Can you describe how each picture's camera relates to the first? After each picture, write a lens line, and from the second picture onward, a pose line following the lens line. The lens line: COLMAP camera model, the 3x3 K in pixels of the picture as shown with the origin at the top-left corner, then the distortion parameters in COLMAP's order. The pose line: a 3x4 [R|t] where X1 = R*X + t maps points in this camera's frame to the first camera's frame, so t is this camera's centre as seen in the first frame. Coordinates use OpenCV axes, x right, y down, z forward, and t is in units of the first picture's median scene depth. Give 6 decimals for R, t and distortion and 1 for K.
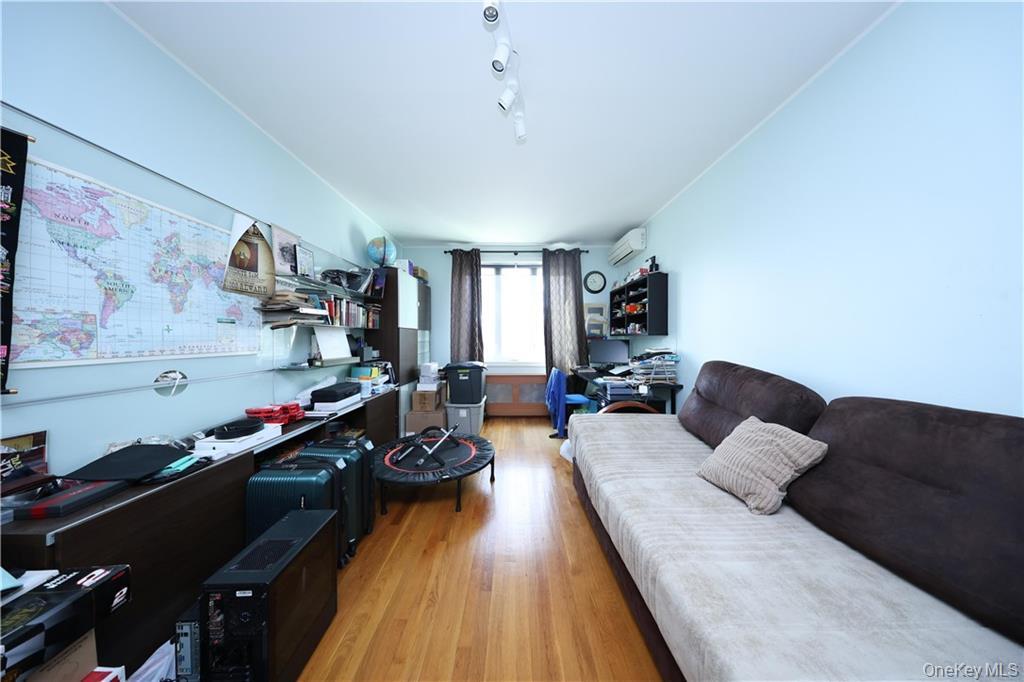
lens RADIAL K [[296.6, 0, 514.9], [0, 296.6, 339.0], [0, 0, 1]] dist [0.004224, -0.000068]
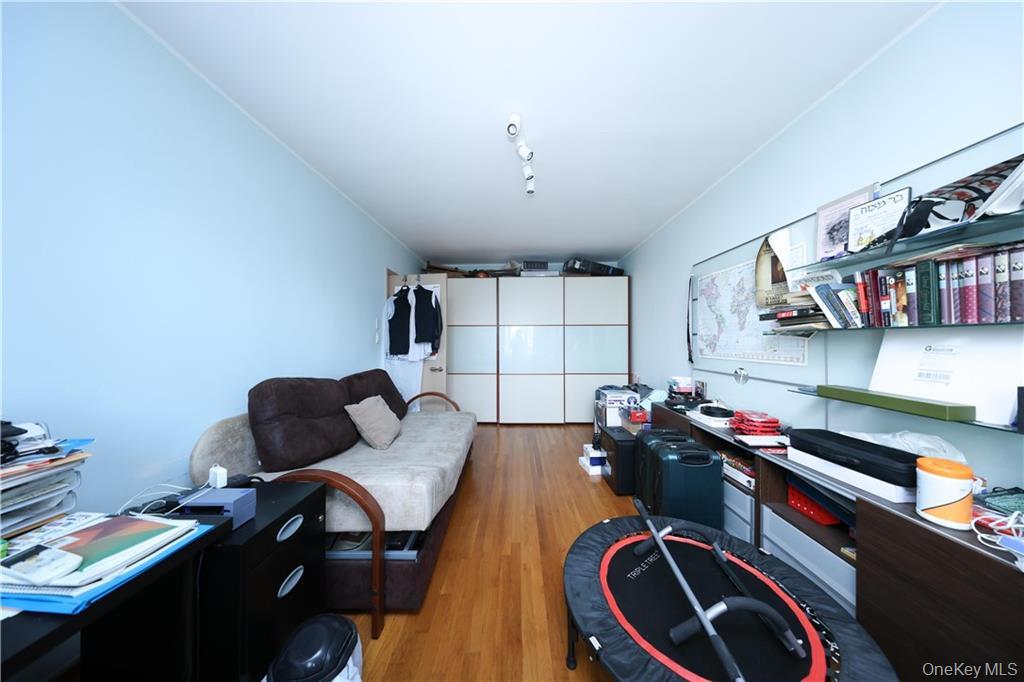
lens RADIAL K [[296.6, 0, 514.9], [0, 296.6, 339.0], [0, 0, 1]] dist [0.004224, -0.000068]
pose [[-0.999807, 0.007932, 0.017959, -0.000024], [0.007888, 0.999966, -0.002499, -0.050593], [-0.017979, -0.002357, -0.999836, 2.615536]]
